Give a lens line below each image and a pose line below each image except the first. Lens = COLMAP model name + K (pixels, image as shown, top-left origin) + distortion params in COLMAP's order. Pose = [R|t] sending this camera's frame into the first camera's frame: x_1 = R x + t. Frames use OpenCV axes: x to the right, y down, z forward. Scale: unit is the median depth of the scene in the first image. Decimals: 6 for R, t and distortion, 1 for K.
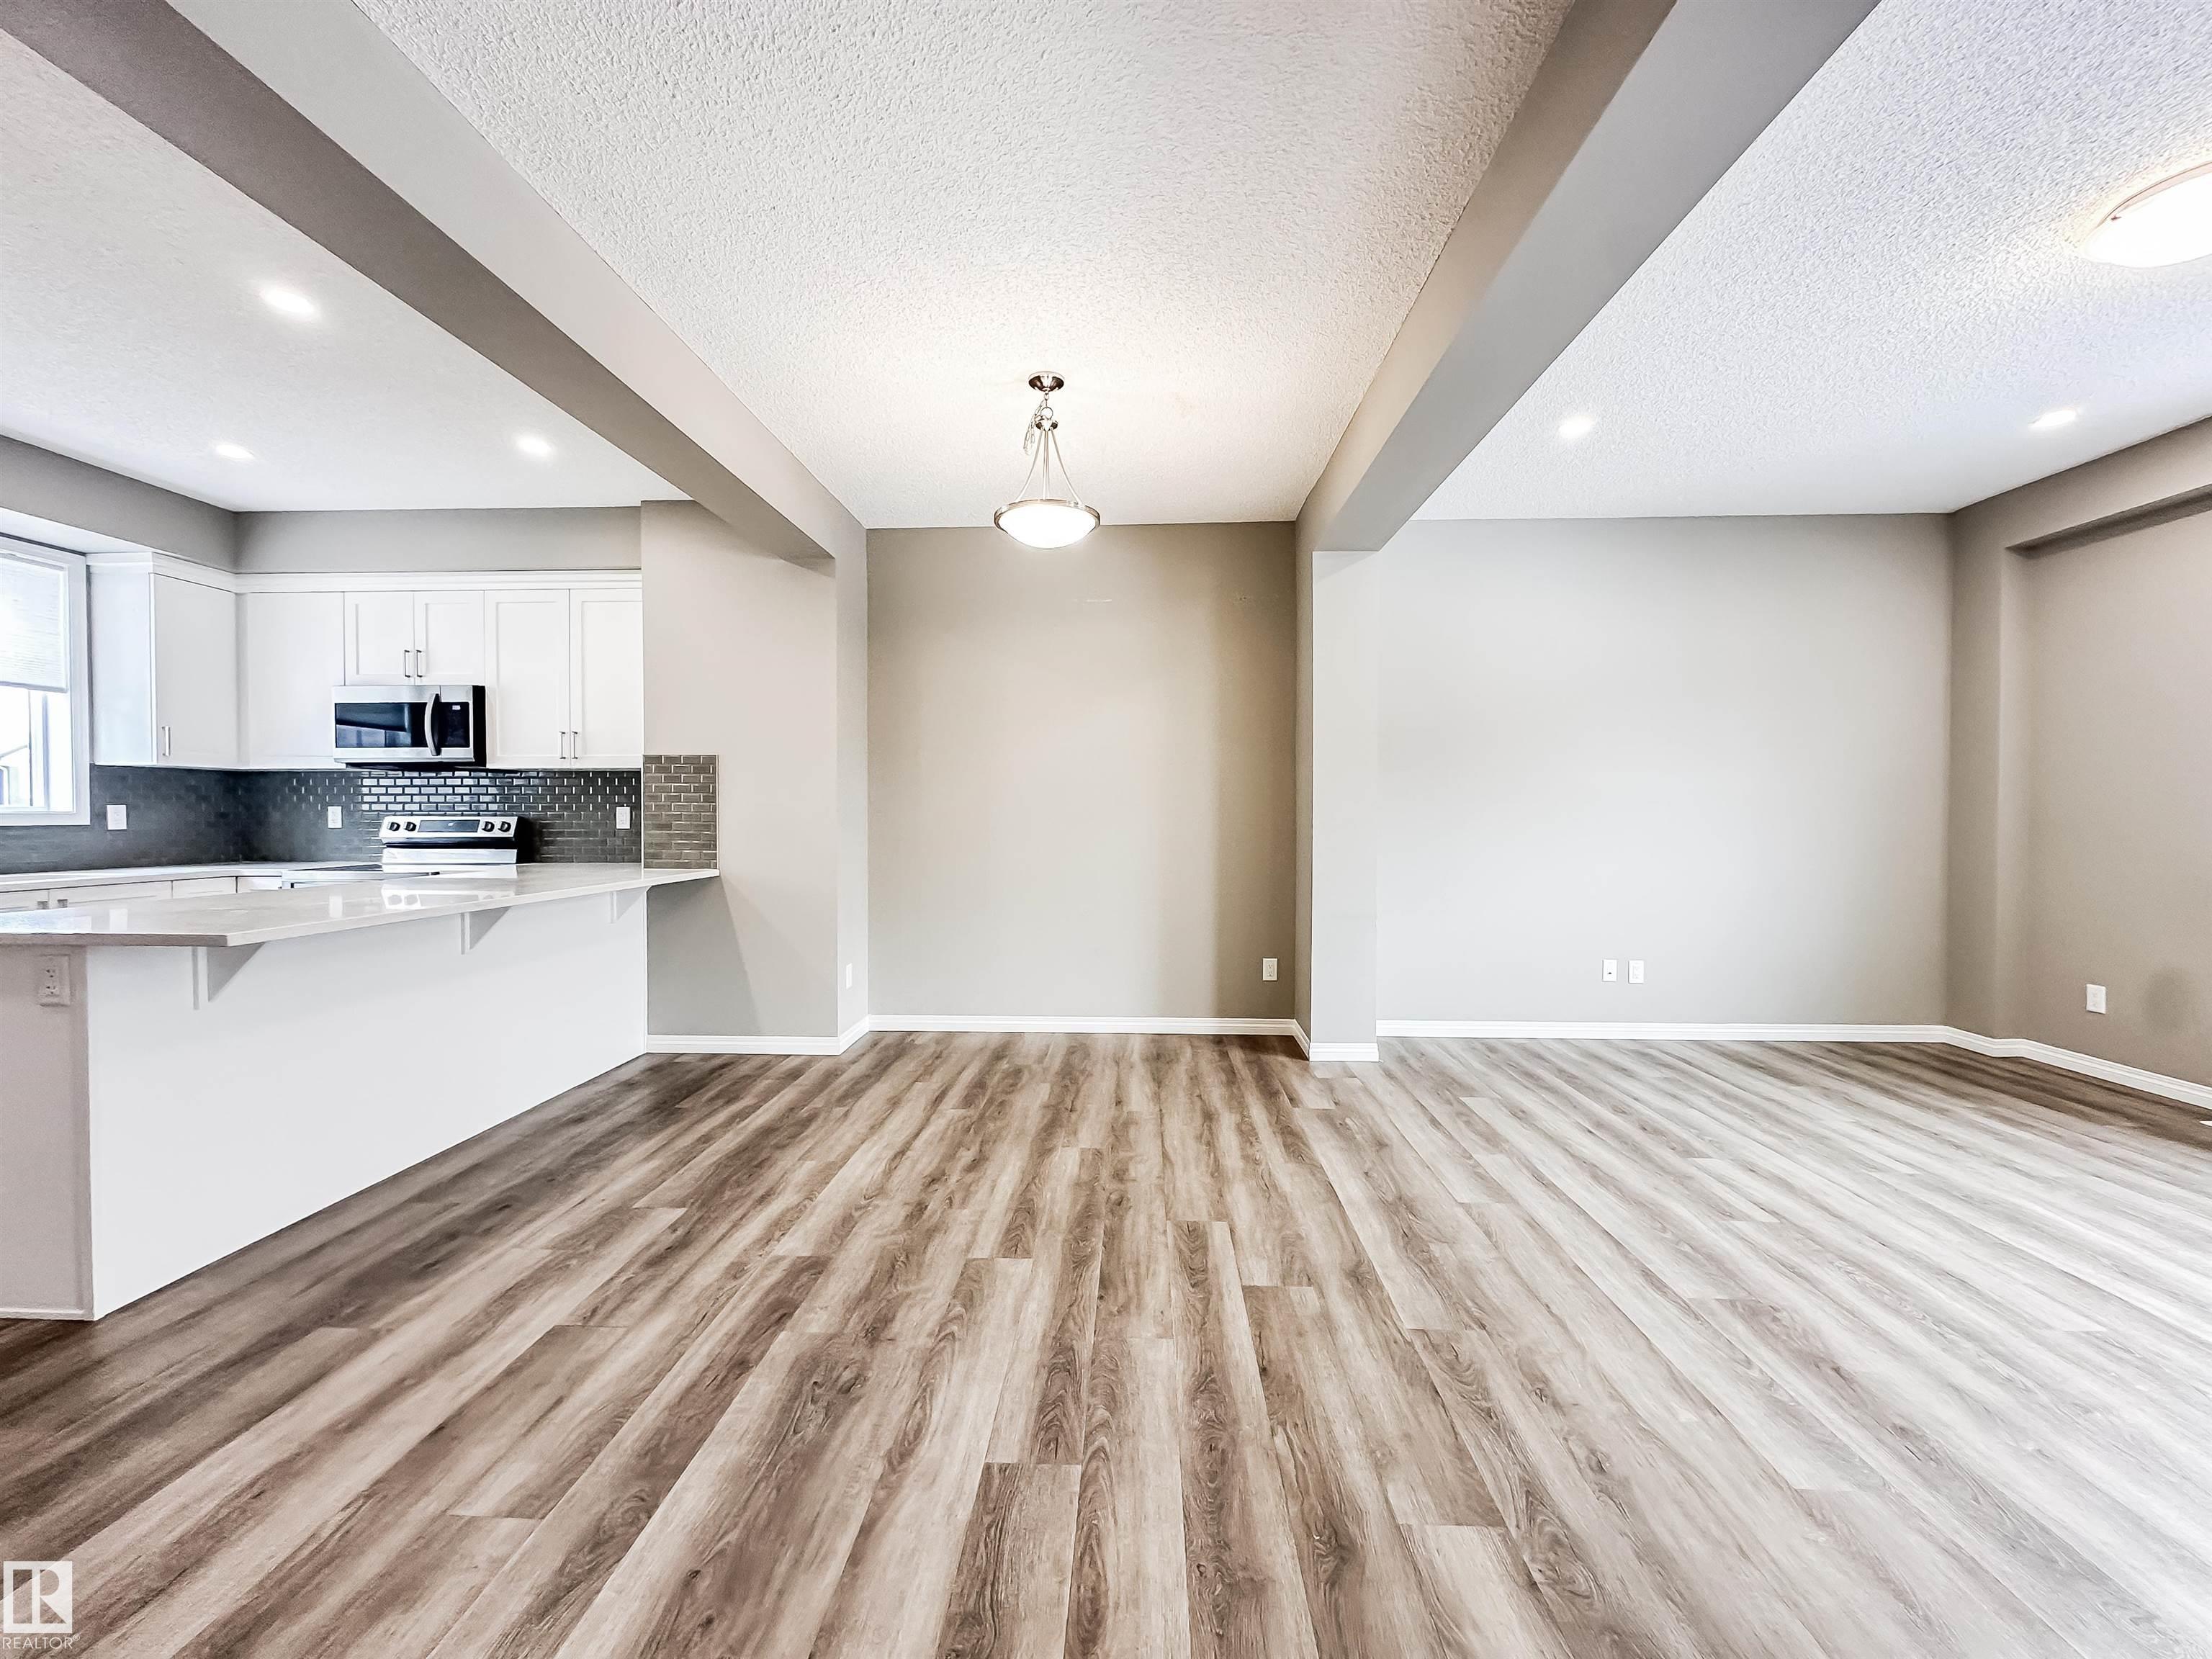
lens RADIAL K [[887.6, 0, 1106.2], [0, 887.6, 826.7], [0, 0, 1]] dist [-0.002020, -0.000214]
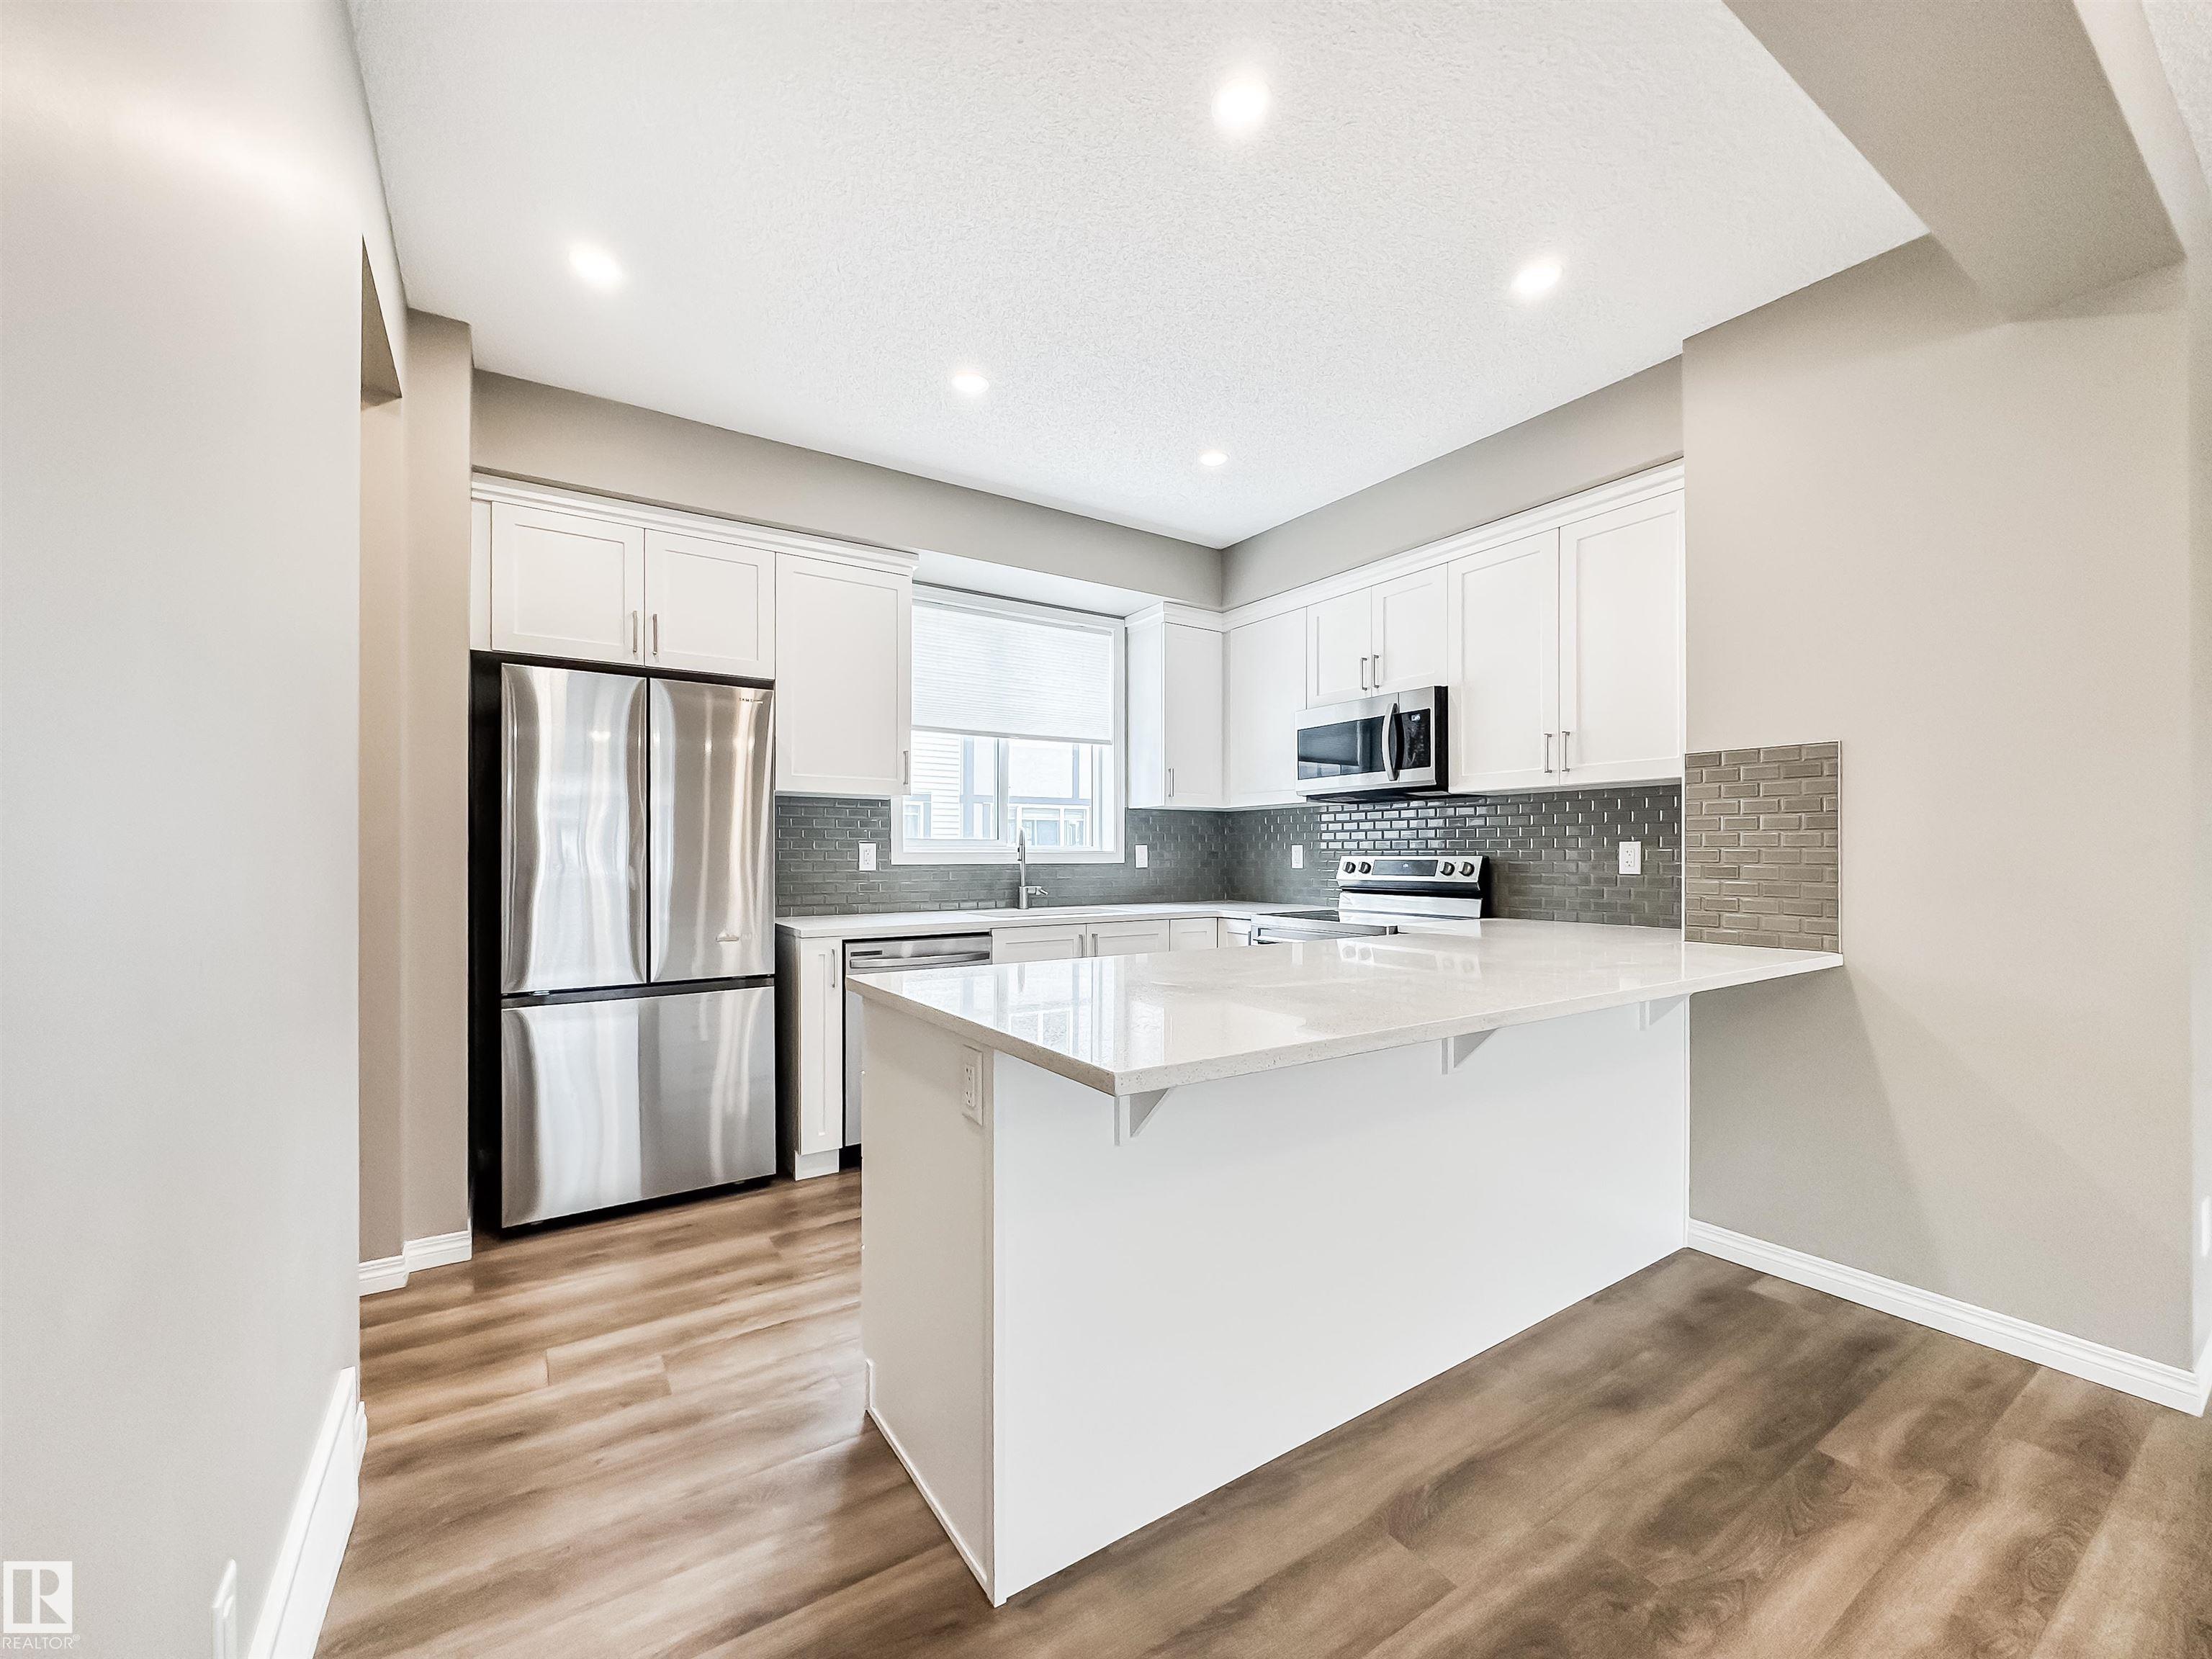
lens RADIAL K [[887.6, 0, 1097.6], [0, 887.6, 861.9], [0, 0, 1]] dist [-0.002020, -0.000214]
pose [[0.585608, 0.006659, -0.810567, -0.316427], [-0.011382, 0.999935, -0.000009, -0.003382], [0.810515, 0.009231, 0.585646, 0.378317]]
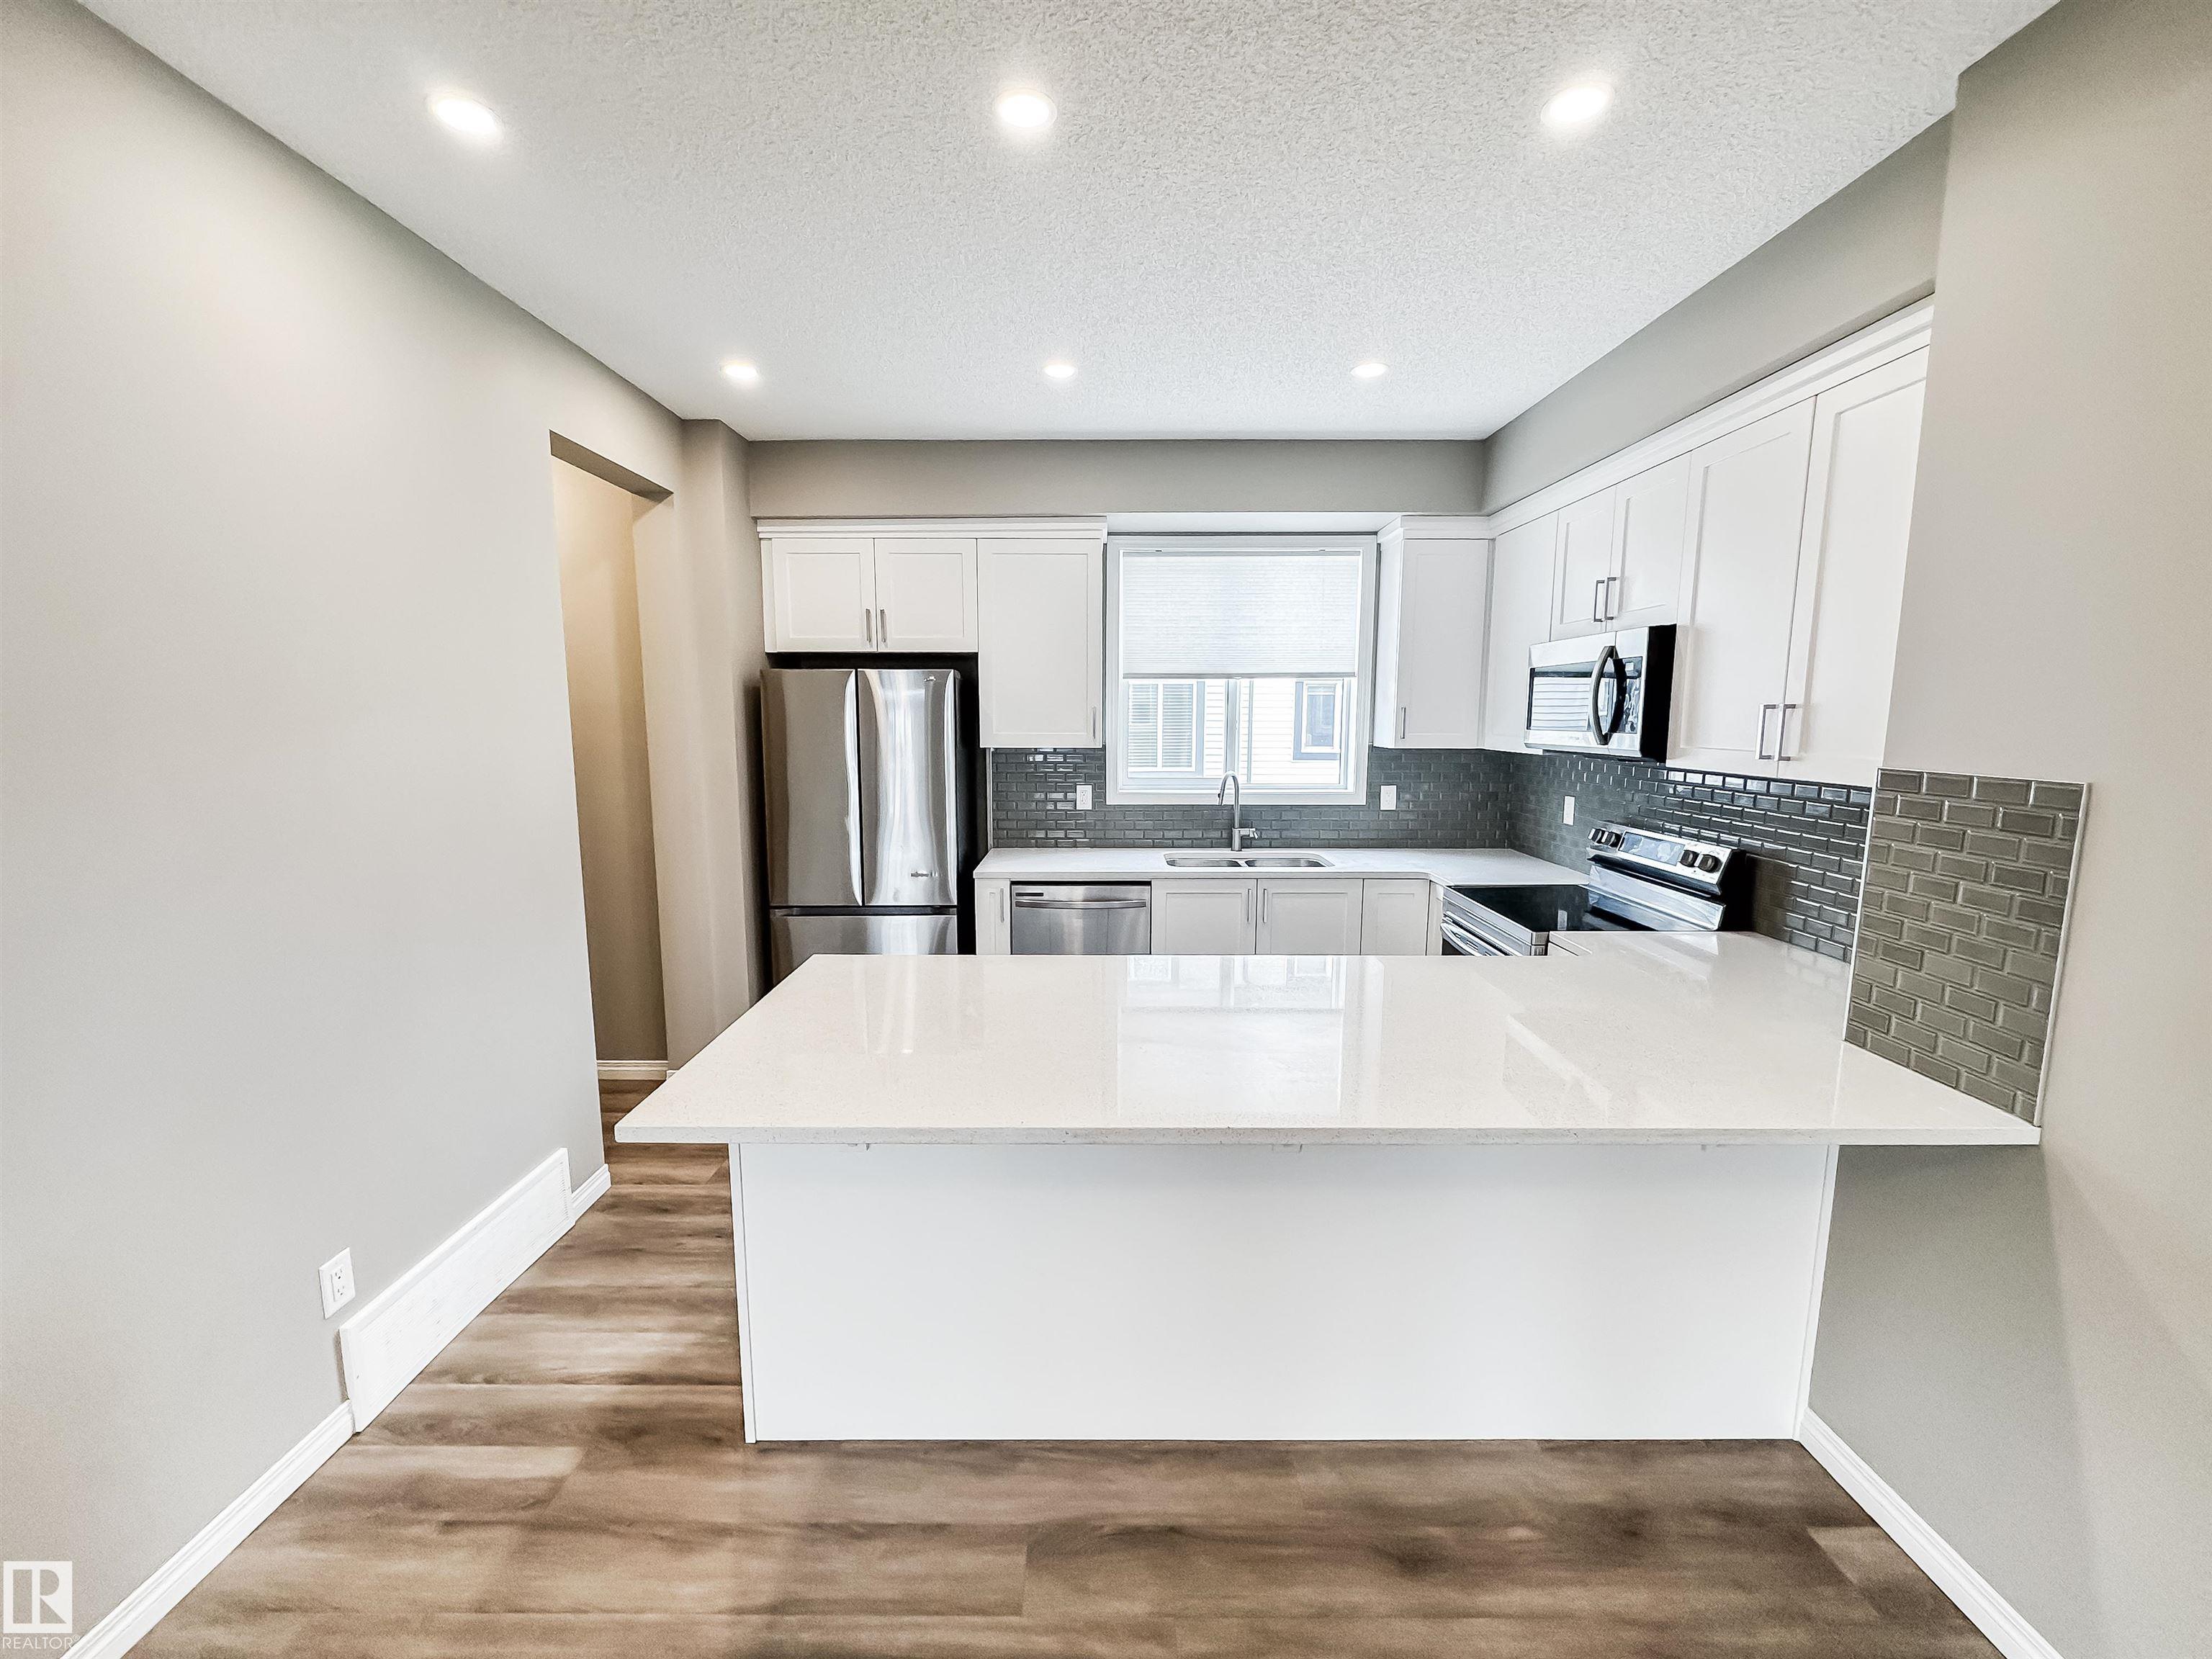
lens RADIAL K [[887.6, 0, 1099.3], [0, 887.6, 826.8], [0, 0, 1]] dist [-0.002020, -0.000214]
pose [[0.043701, 0.129650, -0.990596, -0.160491], [-0.016510, 0.991502, 0.129040, -0.121037], [0.998908, 0.010716, 0.045470, 0.748175]]
